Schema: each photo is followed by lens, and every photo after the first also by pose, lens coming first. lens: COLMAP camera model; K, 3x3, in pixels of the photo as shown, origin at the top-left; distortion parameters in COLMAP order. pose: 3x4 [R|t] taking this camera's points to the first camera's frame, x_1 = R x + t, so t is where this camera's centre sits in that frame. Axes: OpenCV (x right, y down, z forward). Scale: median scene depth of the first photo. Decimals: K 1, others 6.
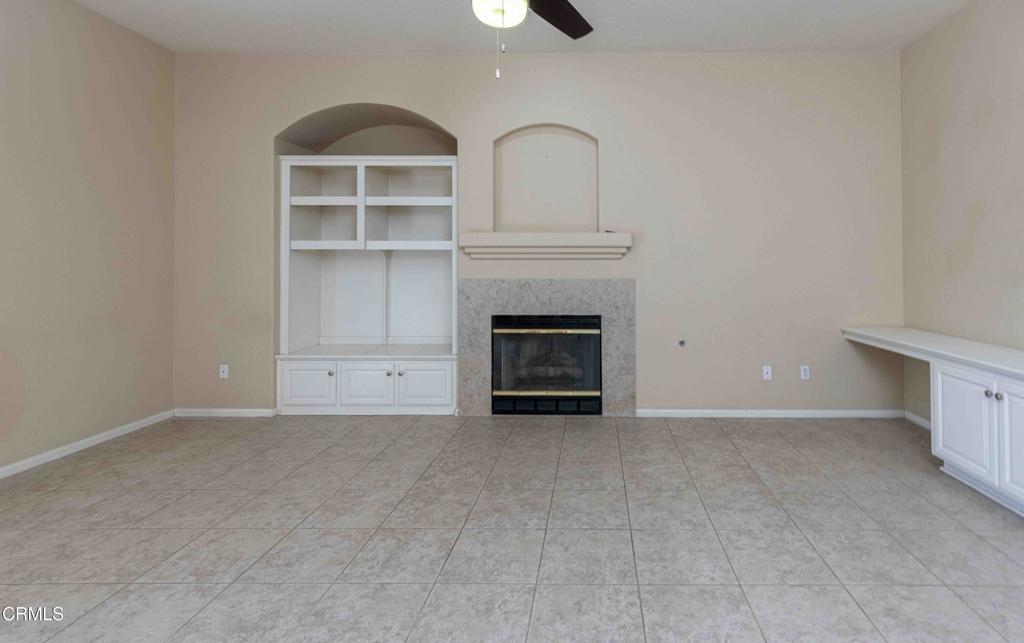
lens RADIAL K [[495.1, 0, 588.4], [0, 495.1, 258.3], [0, 0, 1]] dist [0.011627, -0.002280]
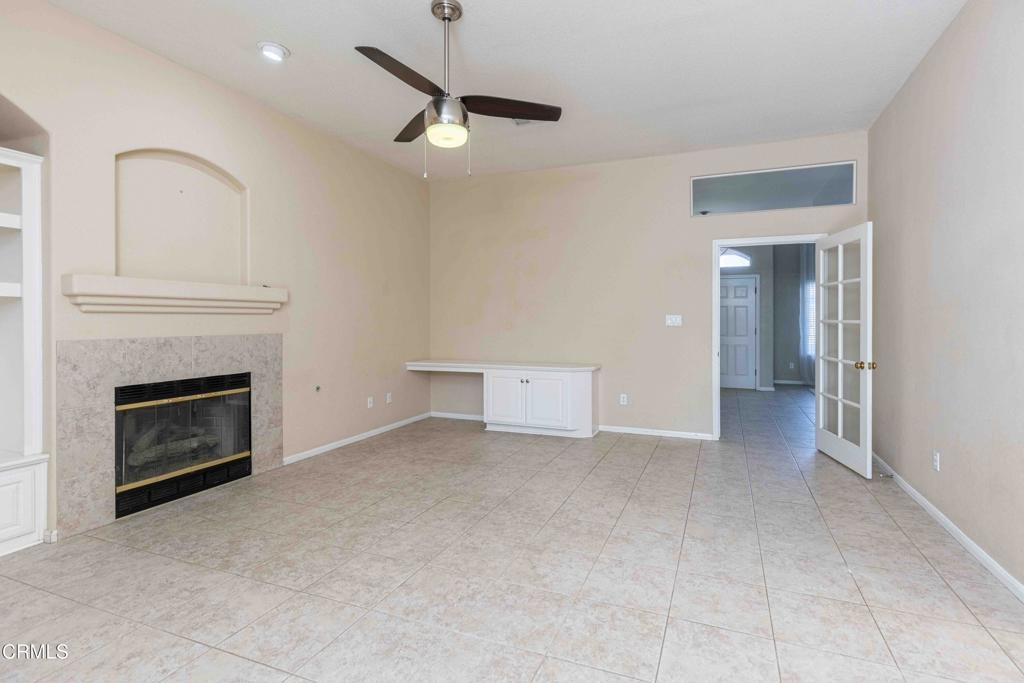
lens RADIAL K [[480.1, 0, 550.5], [0, 480.1, 322.3], [0, 0, 1]] dist [0.011110, -0.003658]
pose [[0.333550, -0.006298, 0.942711, -0.667137], [-0.010926, 0.999885, 0.010546, 0.001696], [-0.942669, -0.013817, 0.333442, 0.136499]]
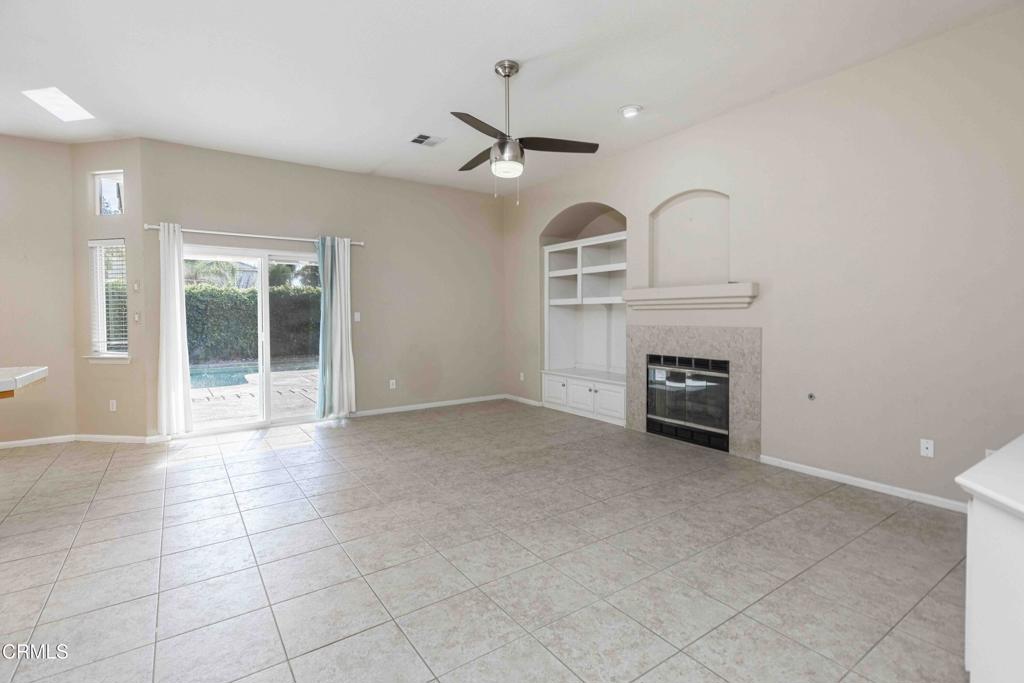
lens RADIAL K [[480.1, 0, 501.3], [0, 480.1, 334.5], [0, 0, 1]] dist [0.011110, -0.003658]
pose [[0.564804, 0.030455, -0.824663, 0.606422], [0.016394, 0.998707, 0.048110, -0.000374], [0.825062, -0.040693, 0.563575, 0.006318]]
